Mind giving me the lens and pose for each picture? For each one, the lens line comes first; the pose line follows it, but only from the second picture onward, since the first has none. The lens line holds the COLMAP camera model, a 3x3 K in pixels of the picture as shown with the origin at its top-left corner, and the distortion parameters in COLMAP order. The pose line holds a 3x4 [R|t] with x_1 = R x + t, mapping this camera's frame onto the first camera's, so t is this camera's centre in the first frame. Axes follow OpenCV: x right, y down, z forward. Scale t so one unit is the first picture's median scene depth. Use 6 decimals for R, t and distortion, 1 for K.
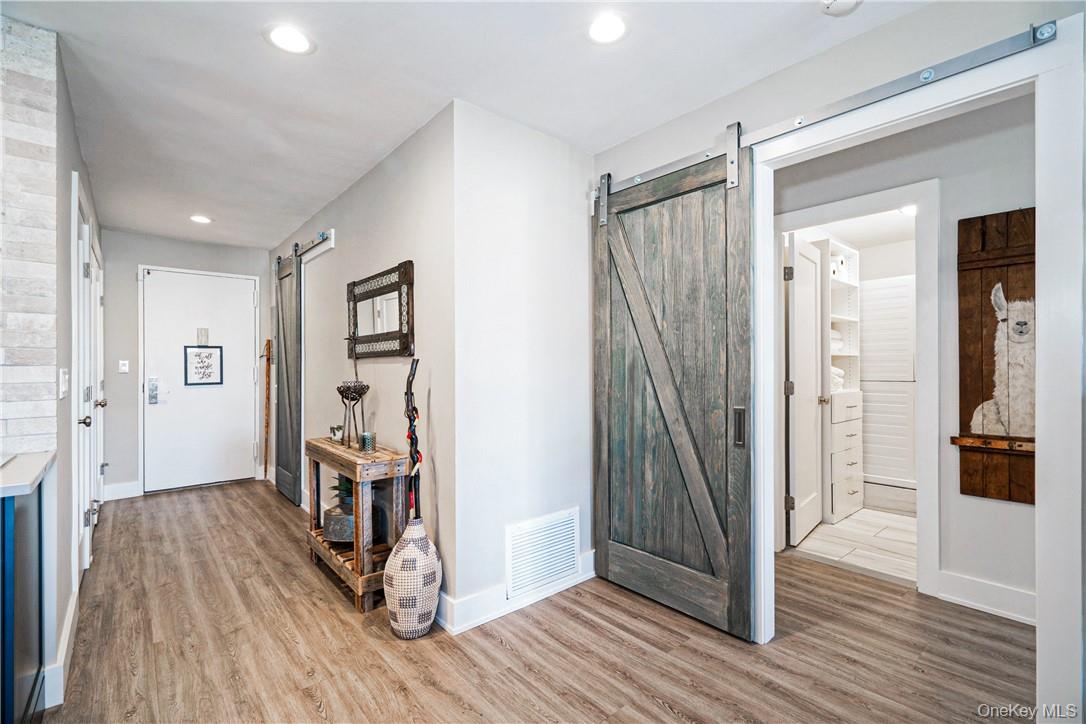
lens RADIAL K [[496.7, 0, 546.0], [0, 496.7, 361.3], [0, 0, 1]] dist [-0.002280, 0.000008]
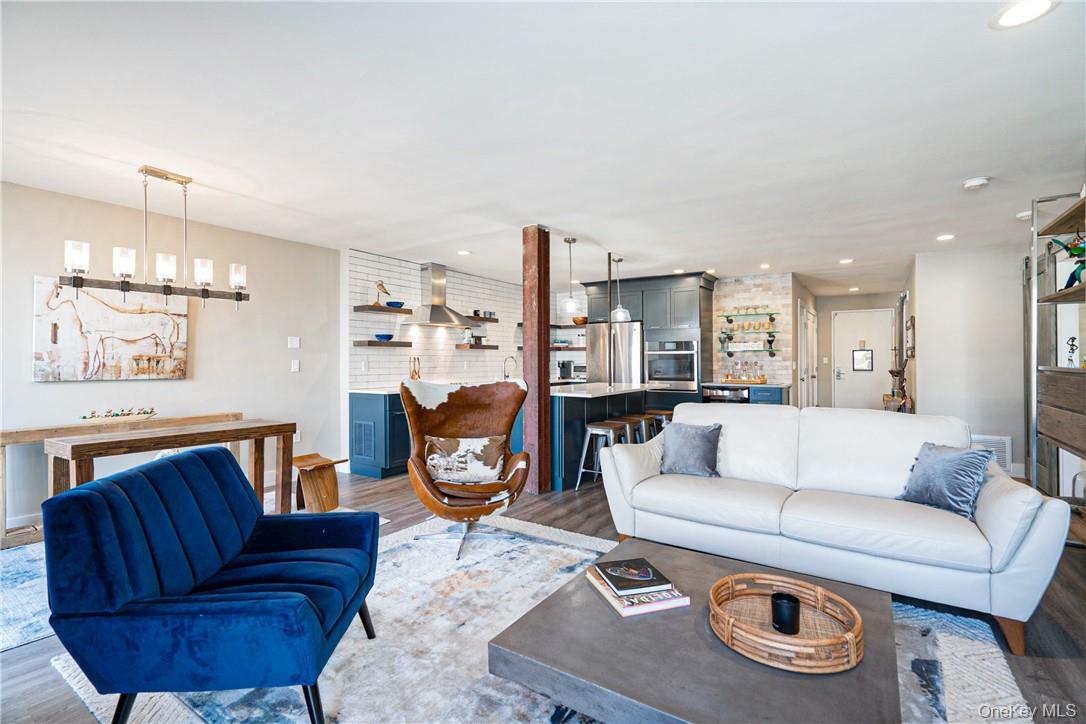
lens RADIAL K [[496.7, 0, 546.0], [0, 496.7, 361.3], [0, 0, 1]] dist [-0.002280, 0.000008]
pose [[0.284150, 0.007167, -0.958753, 1.189600], [0.006332, 0.999936, 0.009351, -0.020057], [0.958759, -0.008728, 0.284086, -1.056236]]
